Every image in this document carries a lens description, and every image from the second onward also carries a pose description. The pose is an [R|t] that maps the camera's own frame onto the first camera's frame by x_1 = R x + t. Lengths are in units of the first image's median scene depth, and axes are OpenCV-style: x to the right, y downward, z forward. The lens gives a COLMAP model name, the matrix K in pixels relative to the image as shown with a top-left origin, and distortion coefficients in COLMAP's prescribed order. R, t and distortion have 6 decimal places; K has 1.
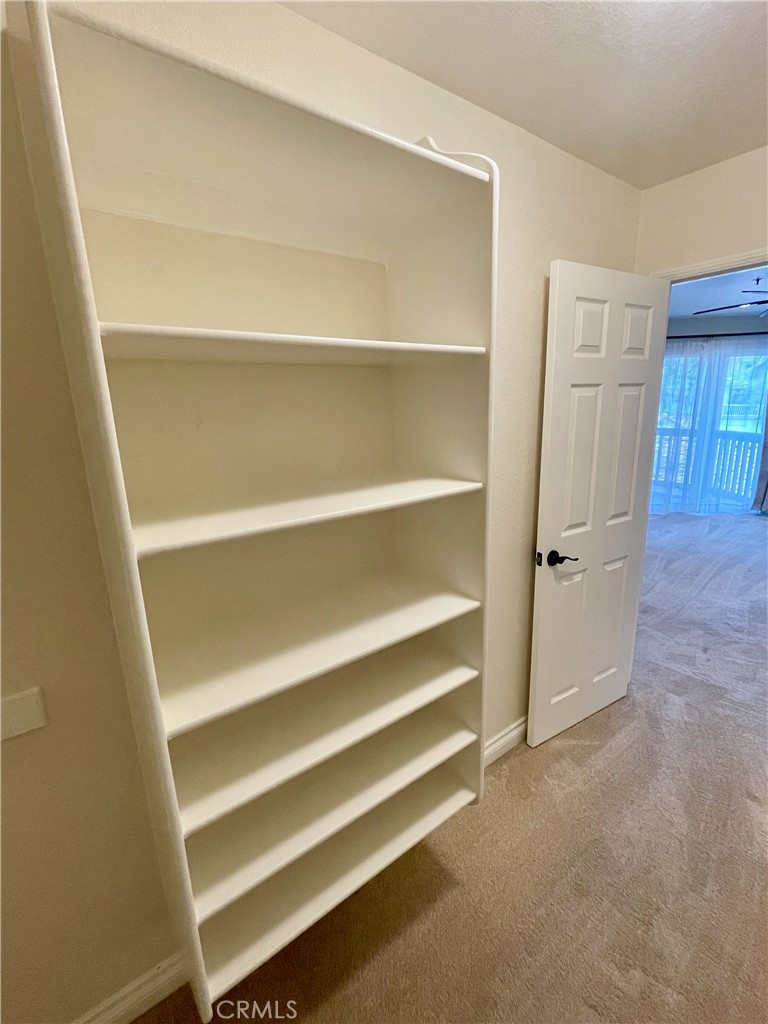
lens RADIAL K [[461.8, 0, 386.4], [0, 461.8, 509.2], [0, 0, 1]] dist [0.000886, 0.001076]
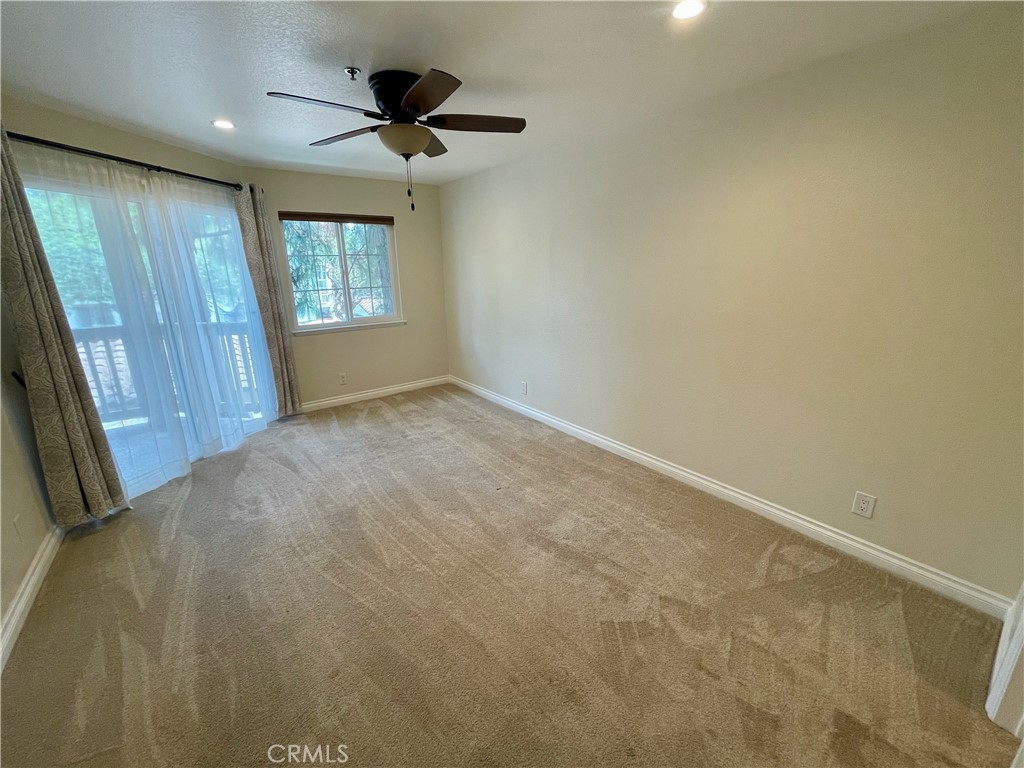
lens RADIAL K [[415.0, 0, 515.0], [0, 415.0, 384.7], [0, 0, 1]] dist [-0.010569, 0.000536]
pose [[-0.001140, -0.254946, 0.966955, 0.231974], [0.245158, 0.937376, 0.247436, -0.241932], [-0.969483, 0.237338, 0.061434, 1.046986]]
